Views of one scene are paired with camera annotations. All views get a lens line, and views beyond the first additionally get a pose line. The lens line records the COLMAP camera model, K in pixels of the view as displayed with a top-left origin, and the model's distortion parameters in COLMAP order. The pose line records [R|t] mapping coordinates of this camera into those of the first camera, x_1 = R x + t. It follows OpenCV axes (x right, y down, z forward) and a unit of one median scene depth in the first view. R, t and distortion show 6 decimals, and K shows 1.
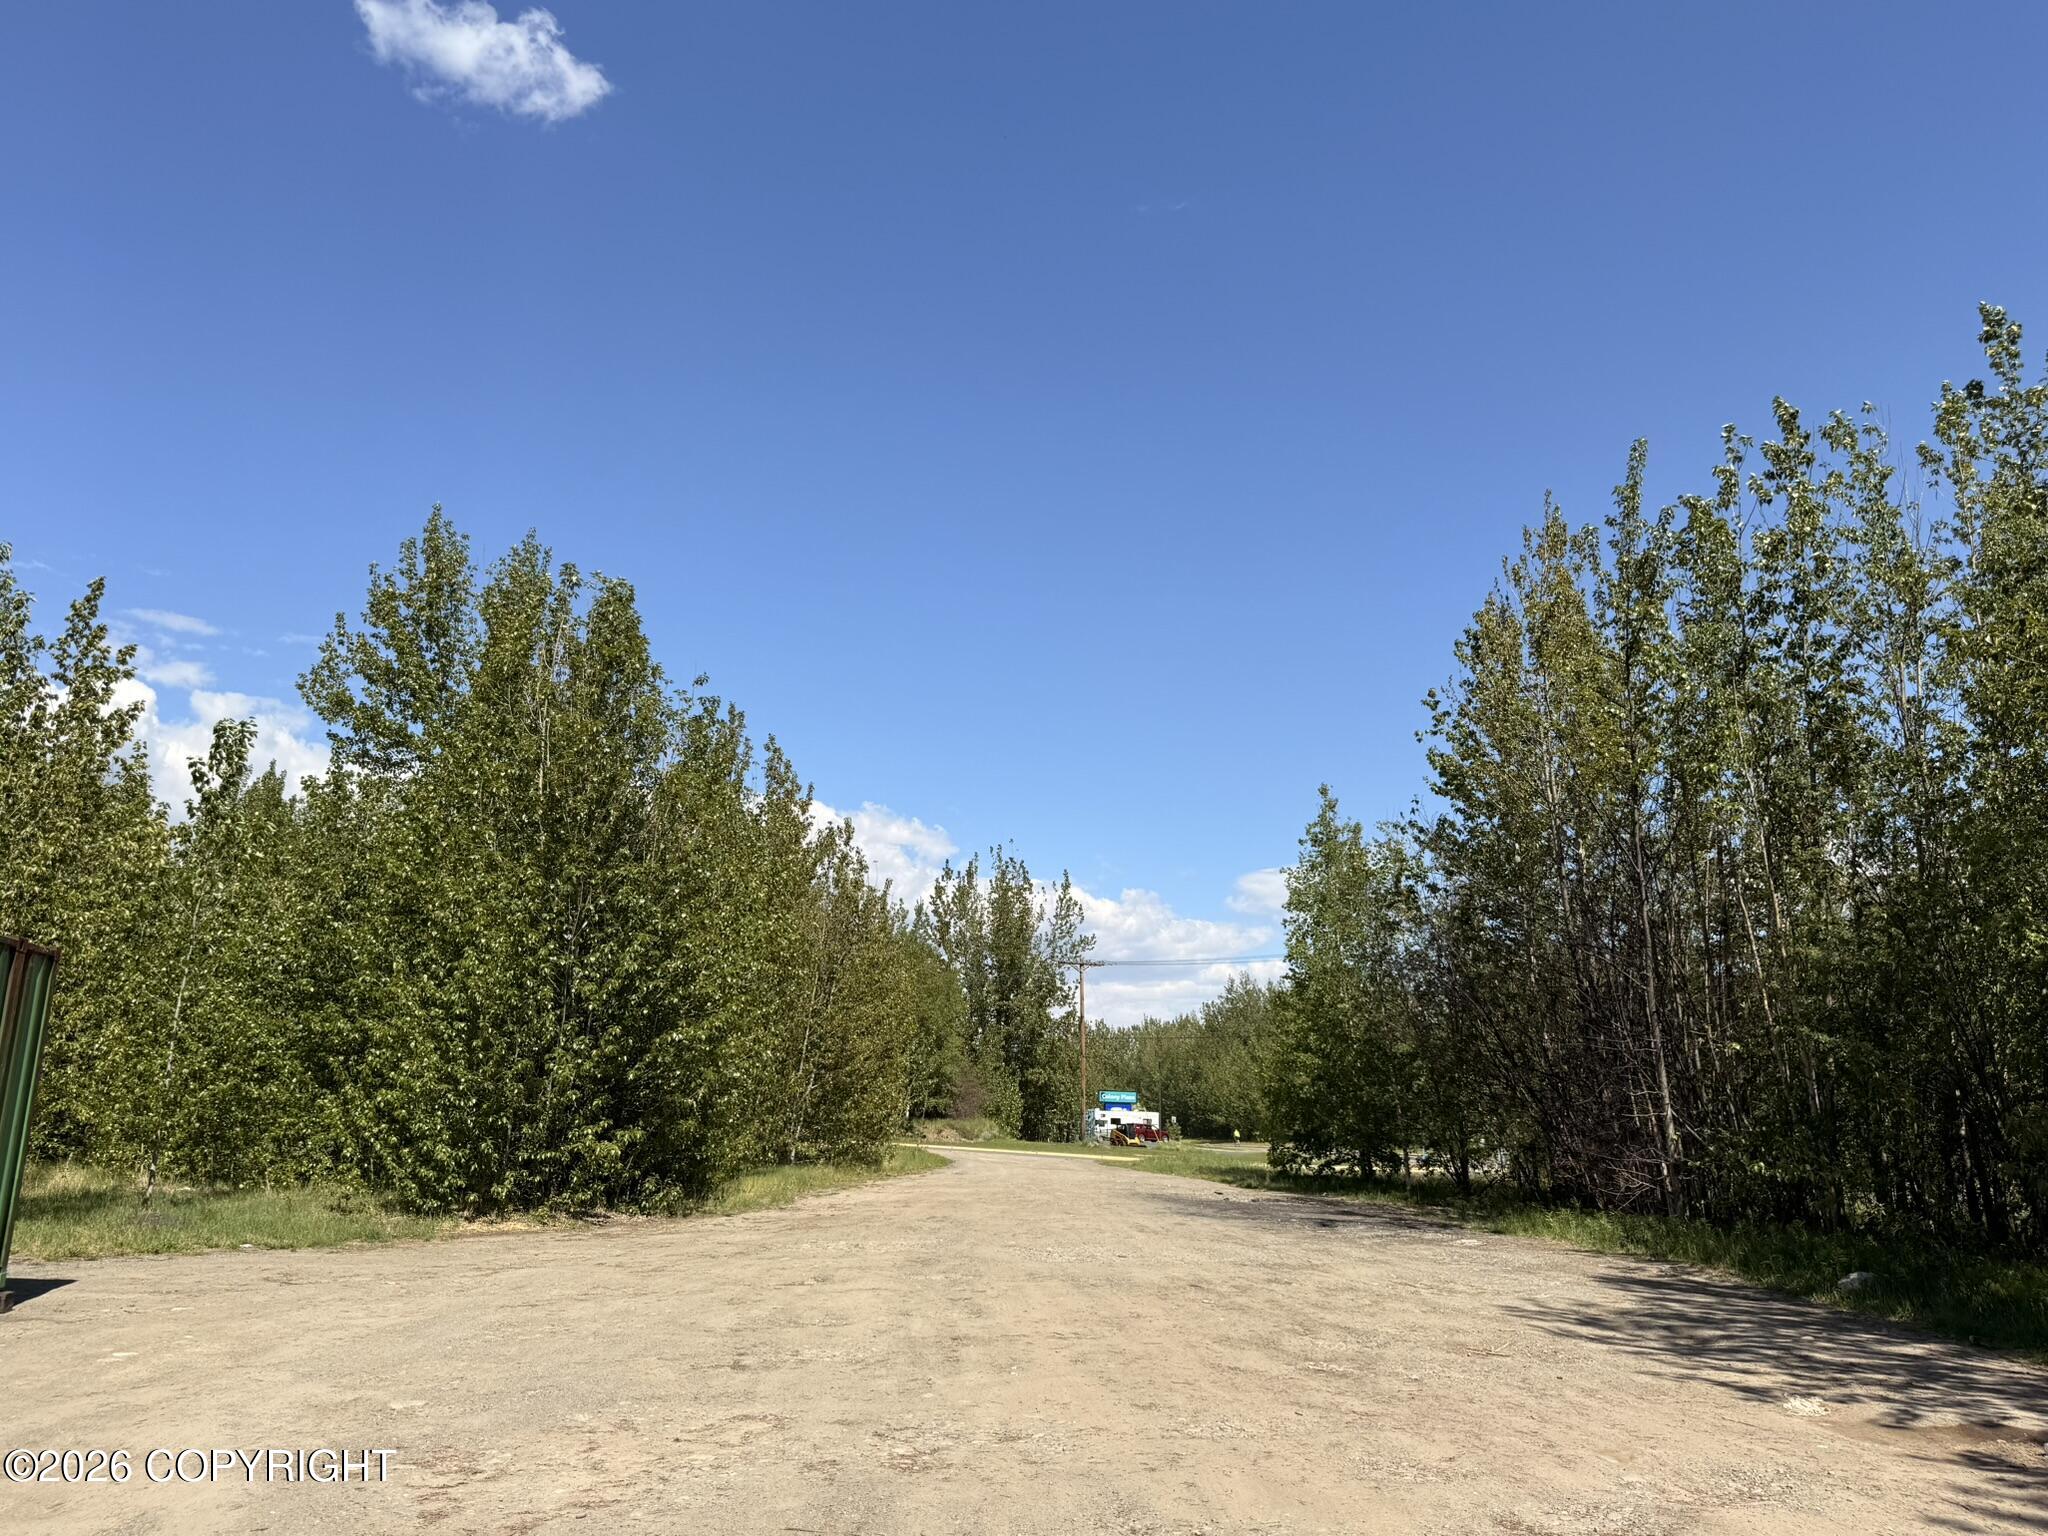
lens RADIAL K [[1424.6, 0, 1022.7], [0, 1424.6, 785.3], [0, 0, 1]] dist [0.055266, -0.051084]
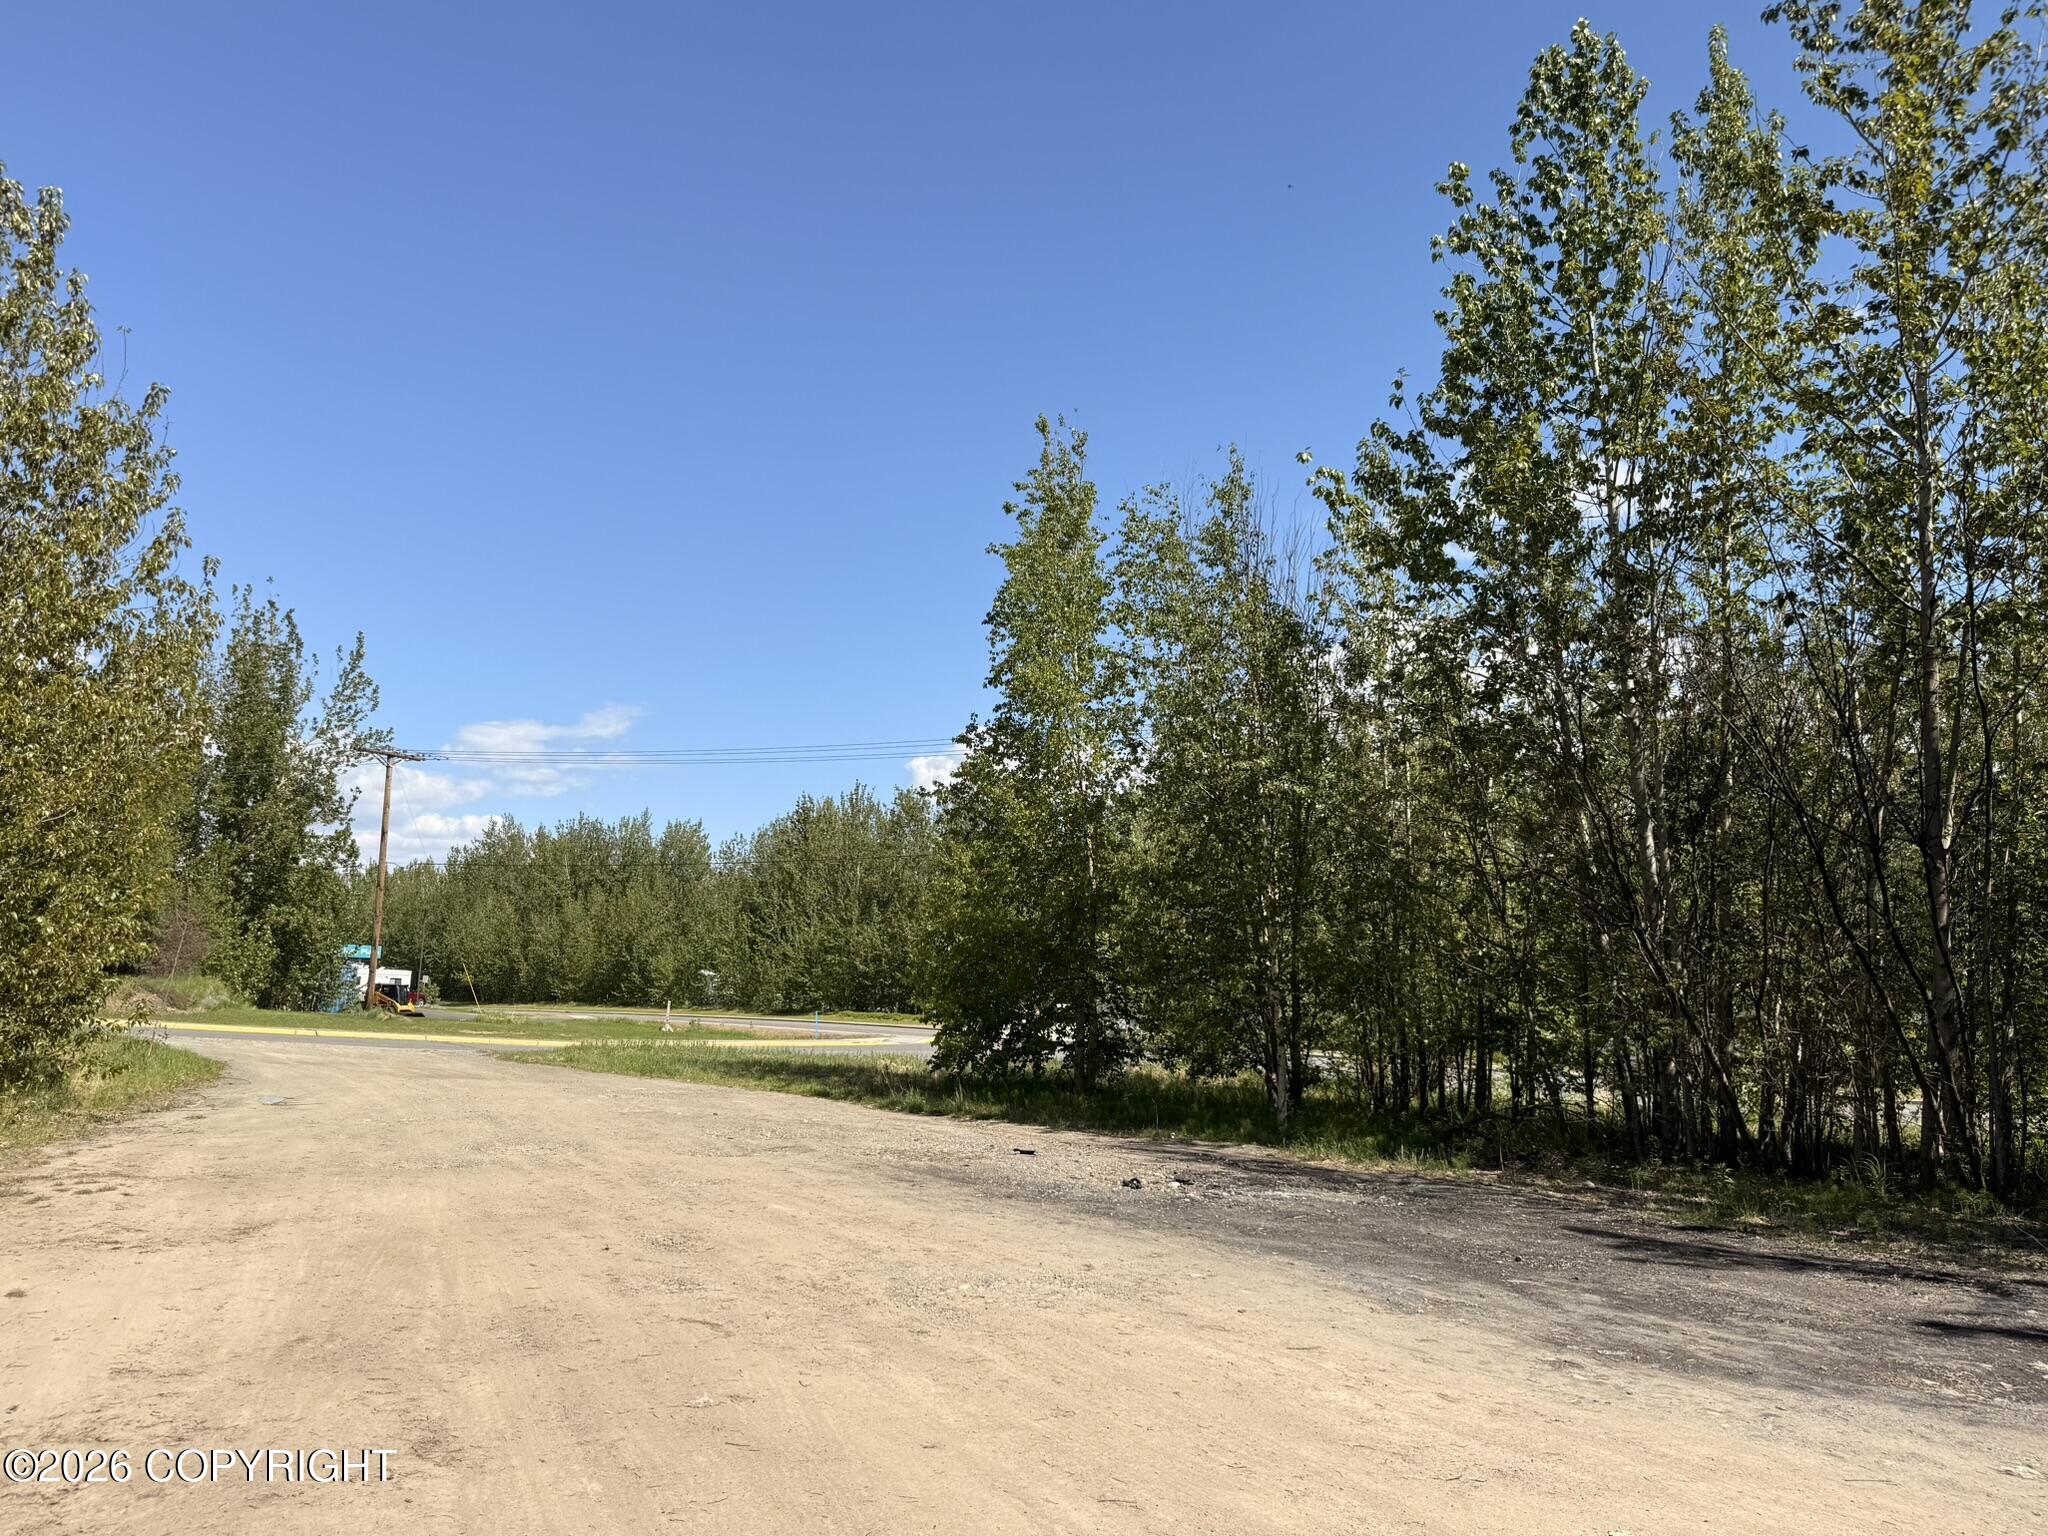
lens RADIAL K [[1424.6, 0, 1022.7], [0, 1424.6, 785.3], [0, 0, 1]] dist [0.055266, -0.051084]
pose [[0.860179, 0.100926, 0.499906, -0.036164], [-0.146794, 0.987737, 0.053173, 0.049524], [-0.488409, -0.119121, 0.864446, 0.223633]]
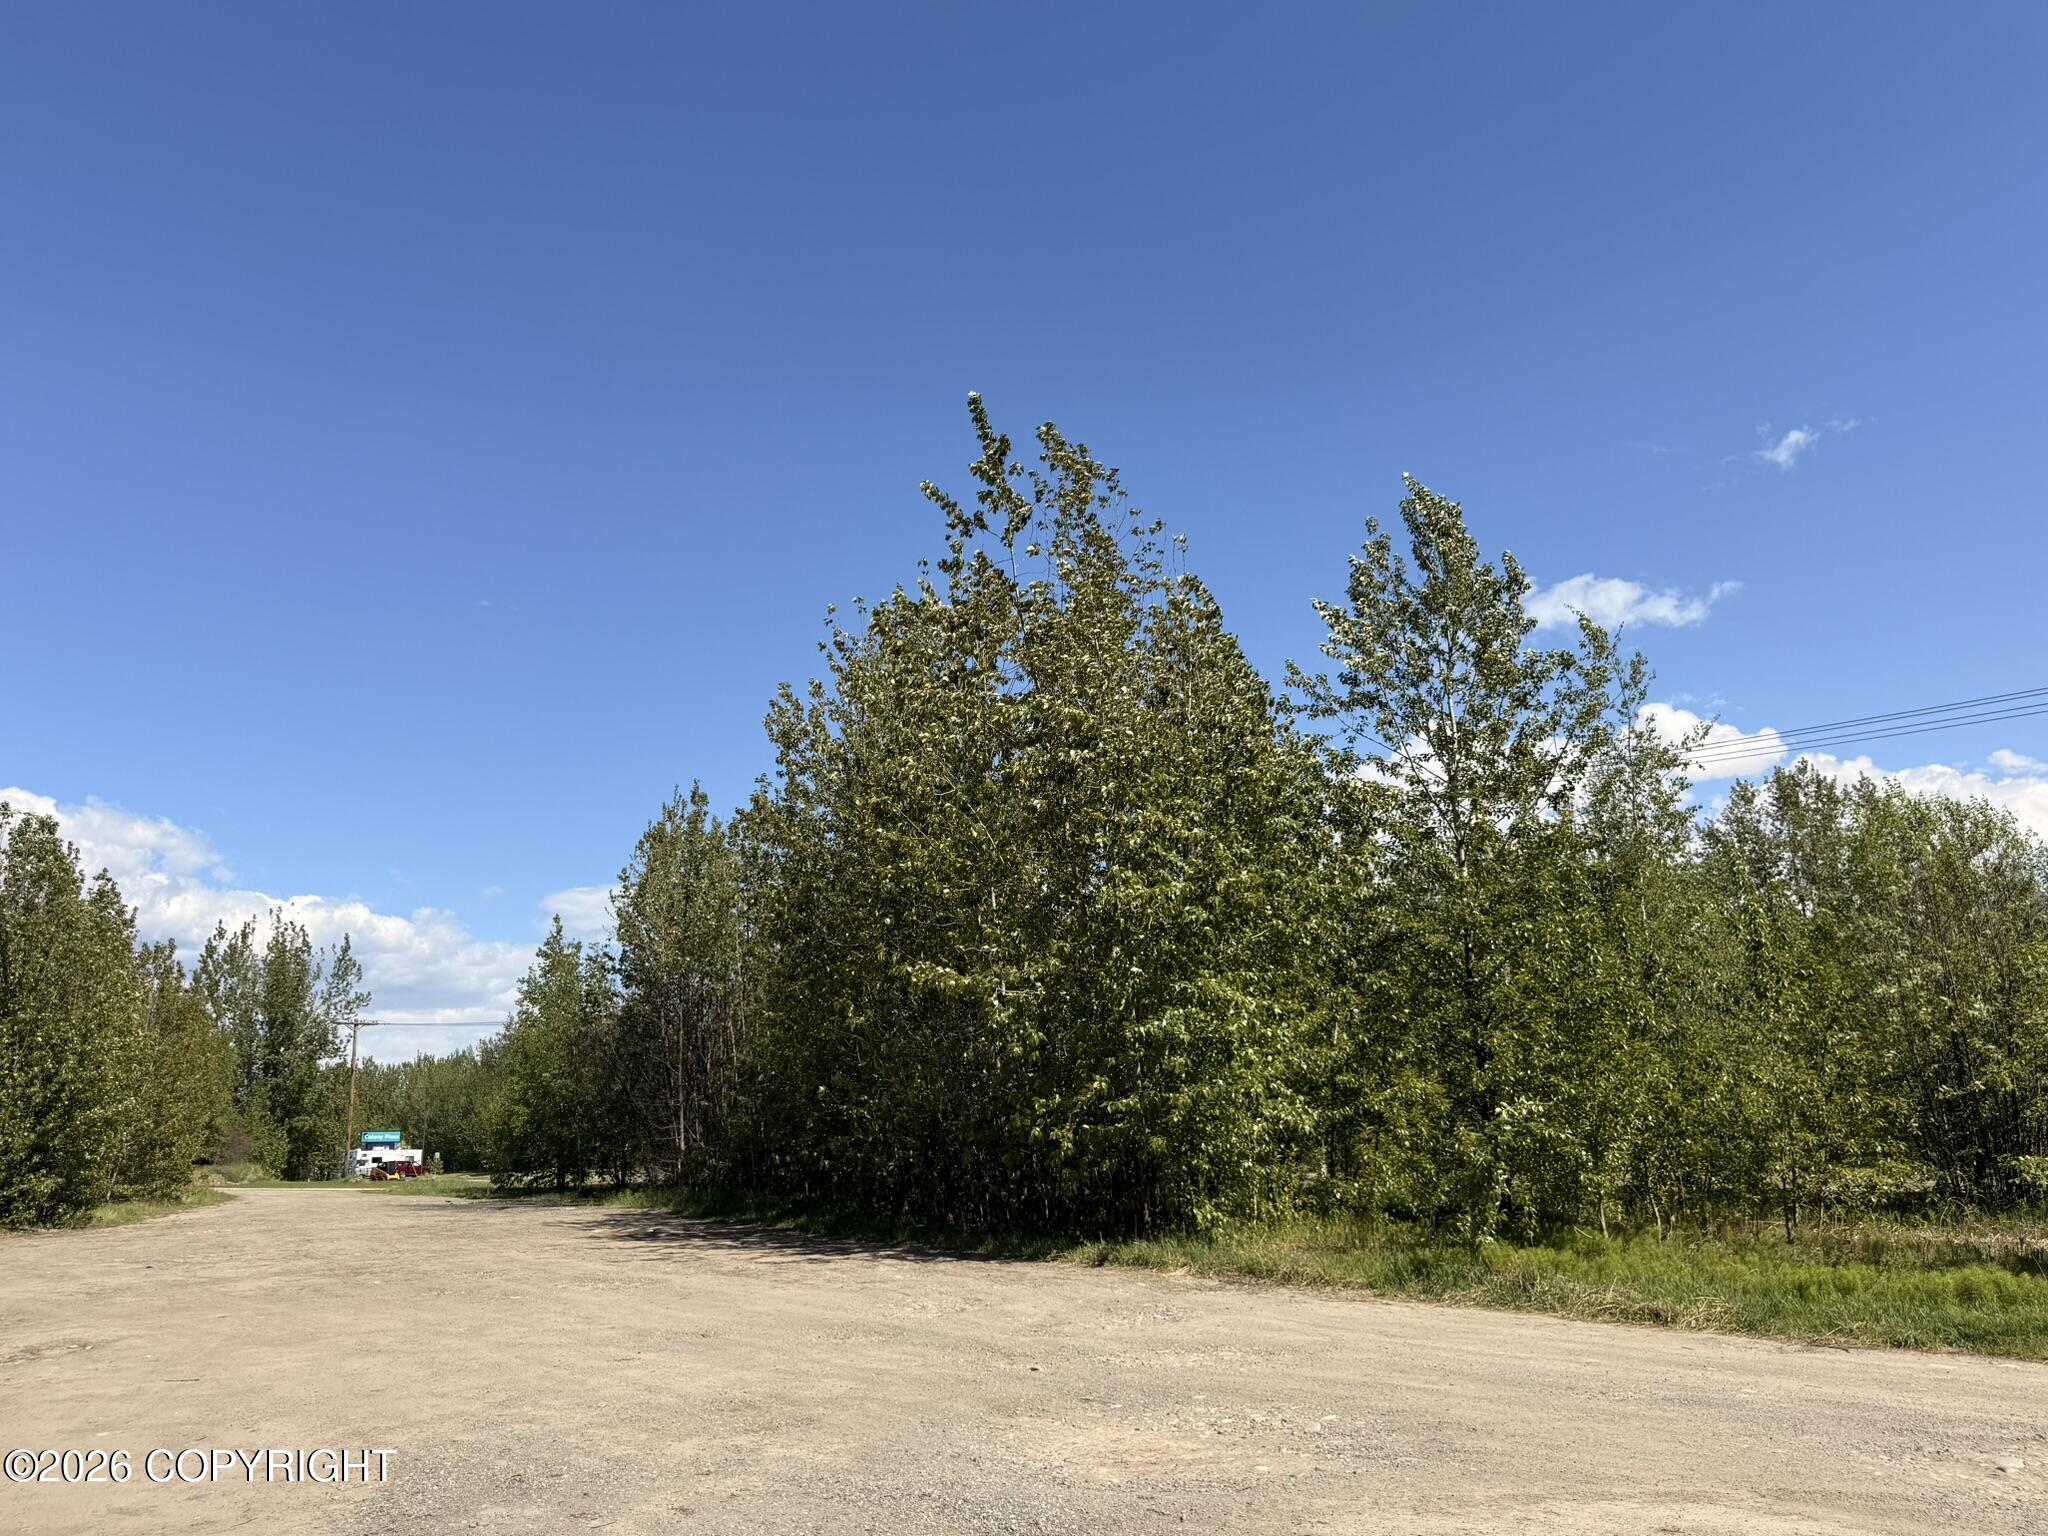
lens RADIAL K [[1424.6, 0, 1022.7], [0, 1424.6, 785.3], [0, 0, 1]] dist [0.055266, -0.051084]
pose [[0.889353, 0.070067, 0.451821, -0.016354], [-0.062711, 0.997542, -0.031257, -0.056483], [-0.452901, -0.000536, 0.891561, -0.245822]]
